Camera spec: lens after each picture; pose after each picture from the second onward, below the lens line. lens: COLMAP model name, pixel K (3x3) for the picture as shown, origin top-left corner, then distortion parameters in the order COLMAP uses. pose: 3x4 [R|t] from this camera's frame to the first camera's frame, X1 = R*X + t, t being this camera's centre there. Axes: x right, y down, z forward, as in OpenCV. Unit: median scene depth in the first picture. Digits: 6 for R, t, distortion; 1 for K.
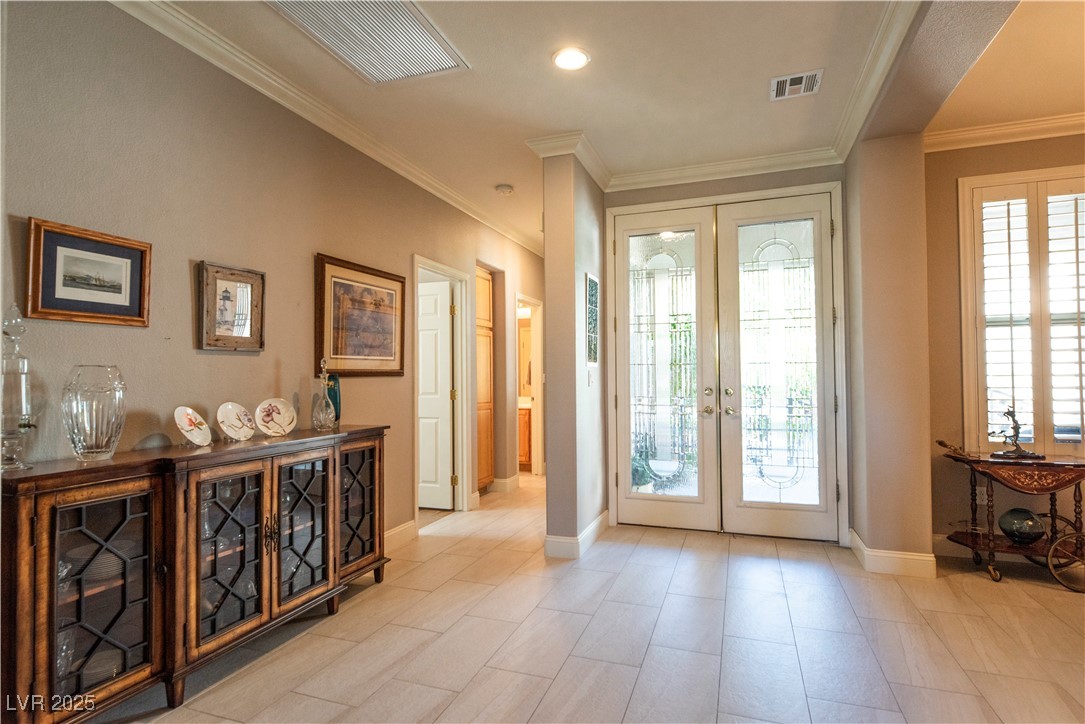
lens RADIAL K [[530.5, 0, 551.7], [0, 530.5, 361.7], [0, 0, 1]] dist [0.006893, -0.000071]
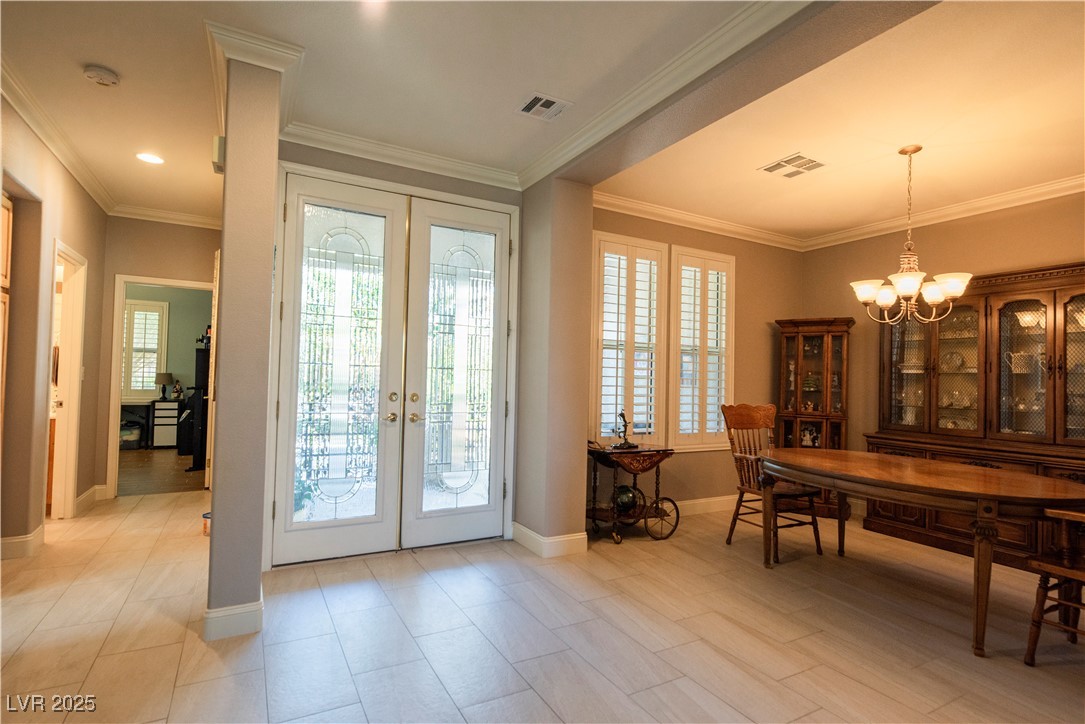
lens RADIAL K [[530.5, 0, 534.7], [0, 530.5, 362.0], [0, 0, 1]] dist [0.006893, -0.000071]
pose [[0.676306, 0.048929, 0.734994, -0.240972], [-0.051164, 0.998502, -0.019393, 0.001478], [-0.734842, -0.024489, 0.677796, 0.235359]]
